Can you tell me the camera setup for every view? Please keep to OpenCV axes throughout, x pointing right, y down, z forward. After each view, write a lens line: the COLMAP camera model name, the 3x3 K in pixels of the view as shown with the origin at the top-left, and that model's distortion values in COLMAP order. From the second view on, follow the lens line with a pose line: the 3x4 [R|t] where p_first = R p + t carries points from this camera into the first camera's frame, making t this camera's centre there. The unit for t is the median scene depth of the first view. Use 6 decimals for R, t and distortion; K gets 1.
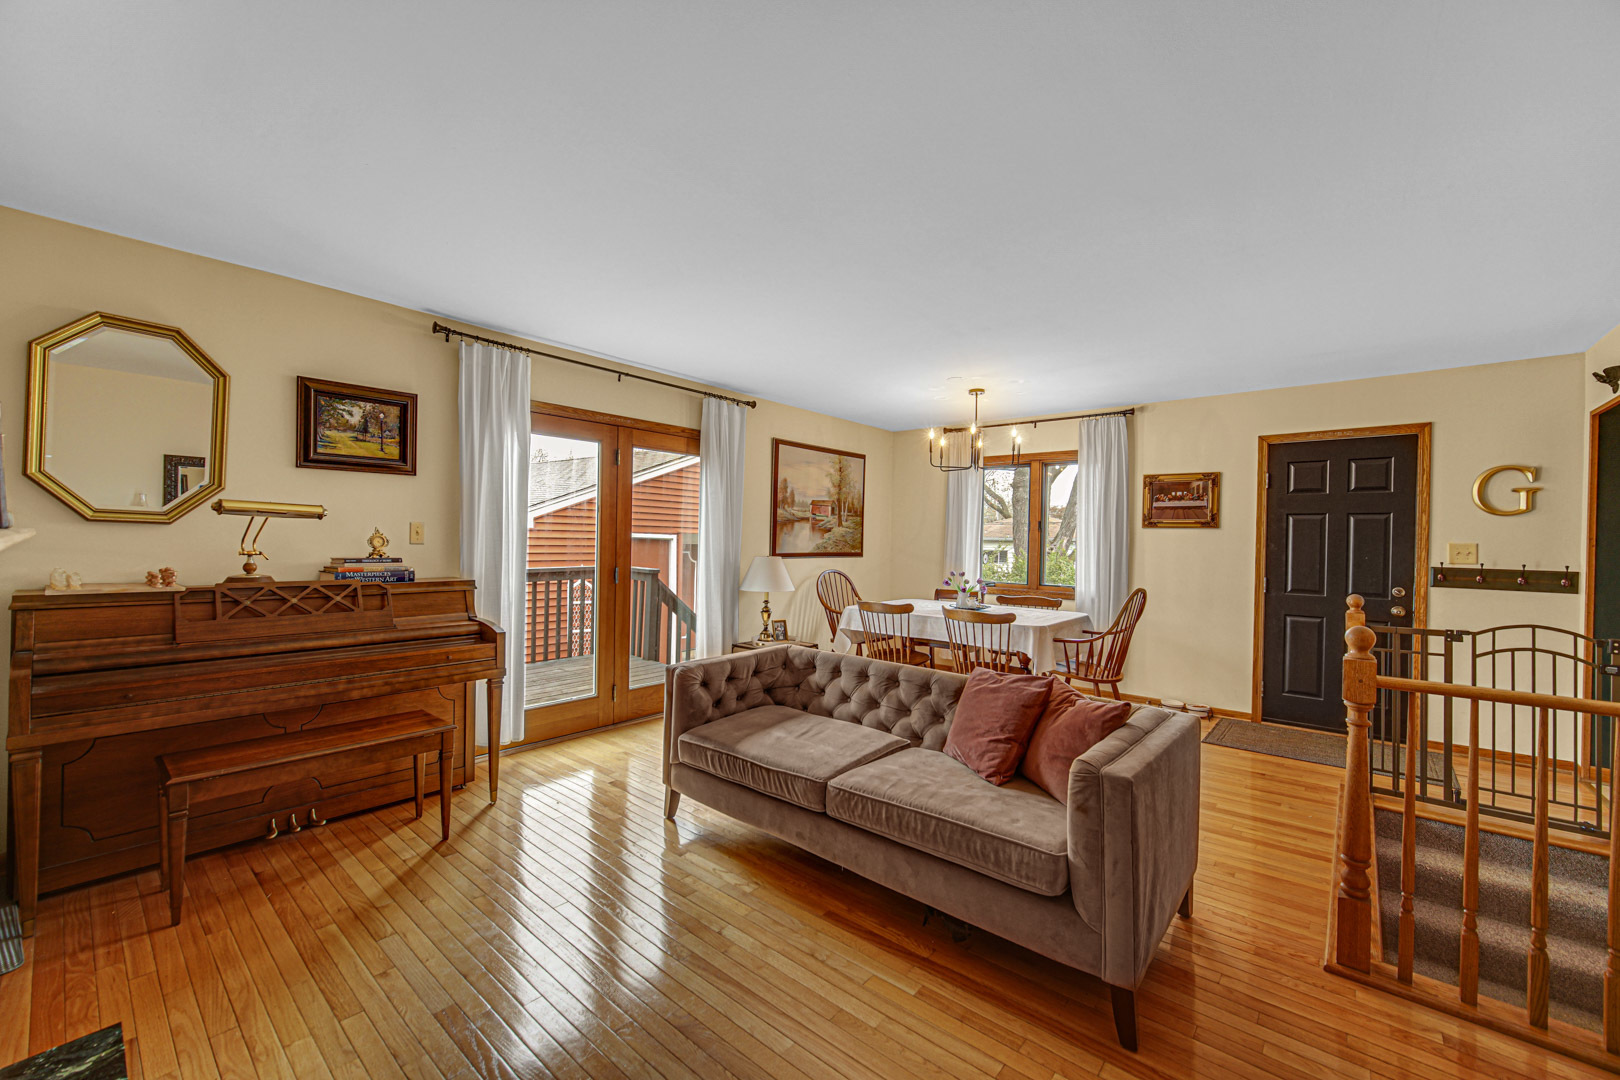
lens RADIAL K [[644.2, 0, 808.6], [0, 644.2, 539.8], [0, 0, 1]] dist [-0.001148, -0.000055]
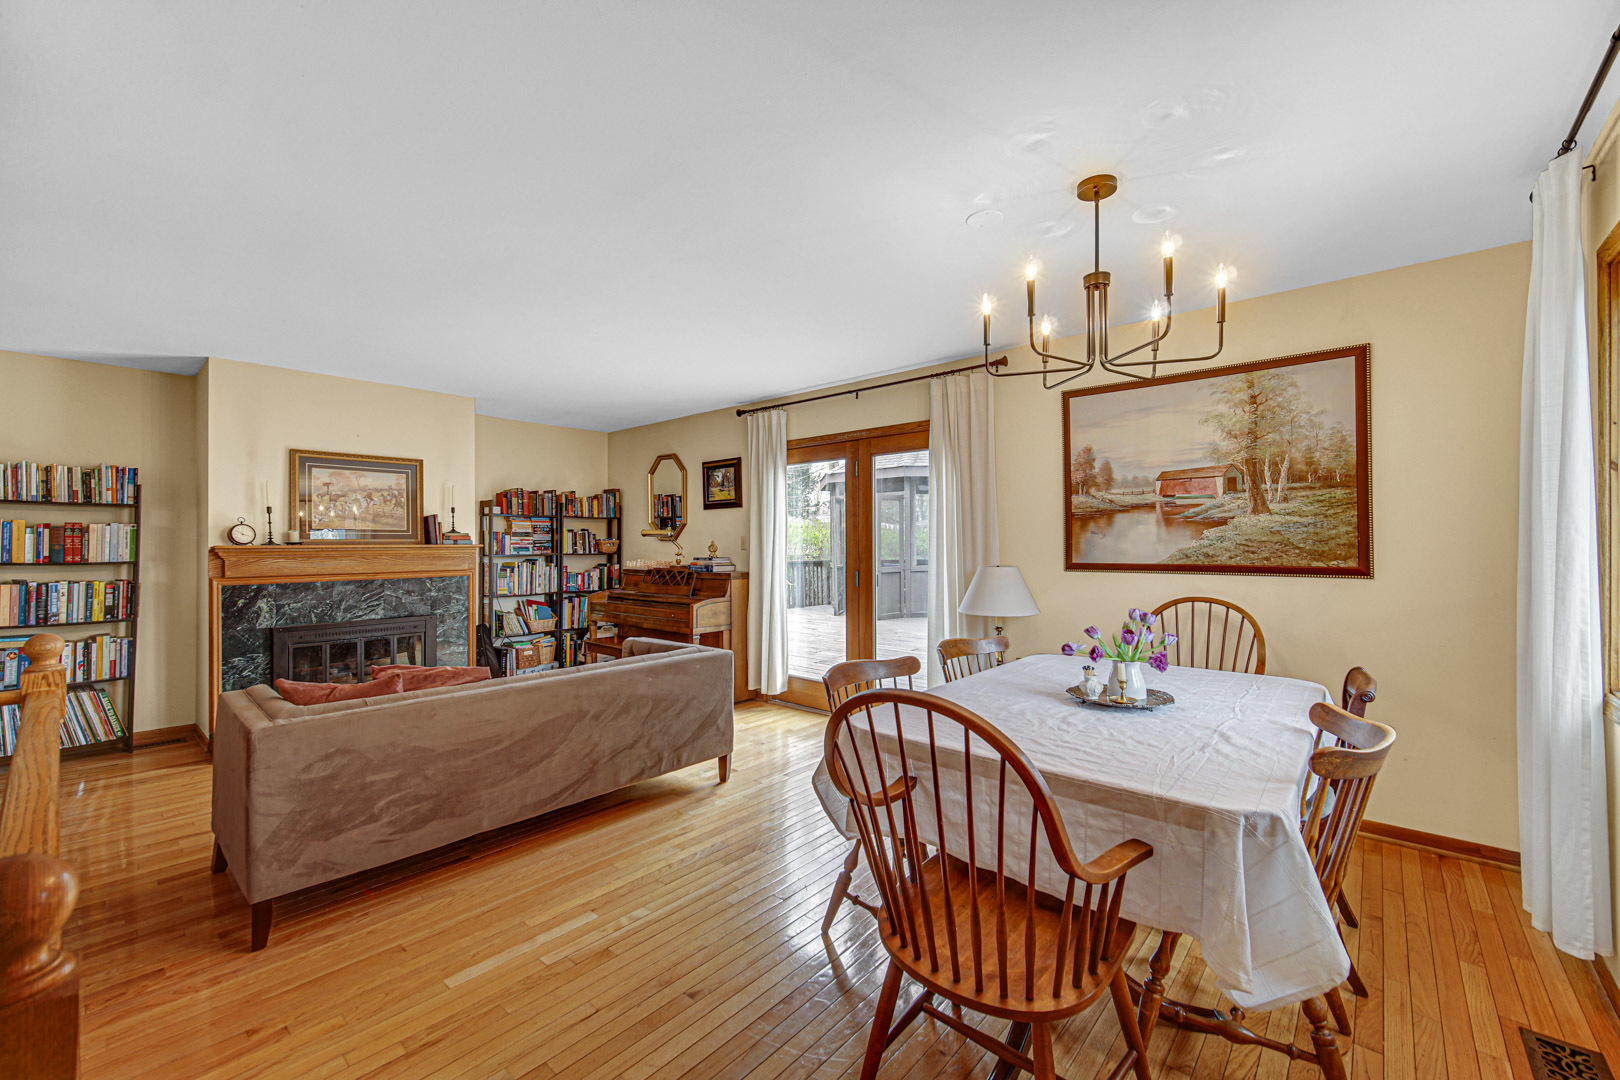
lens RADIAL K [[644.2, 0, 808.7], [0, 644.2, 542.2], [0, 0, 1]] dist [-0.001148, -0.000055]
pose [[-0.002441, -0.012332, -0.999921, 0.601842], [0.009353, 0.999880, -0.012354, 0.005123], [0.999953, -0.009382, -0.002325, 0.710391]]
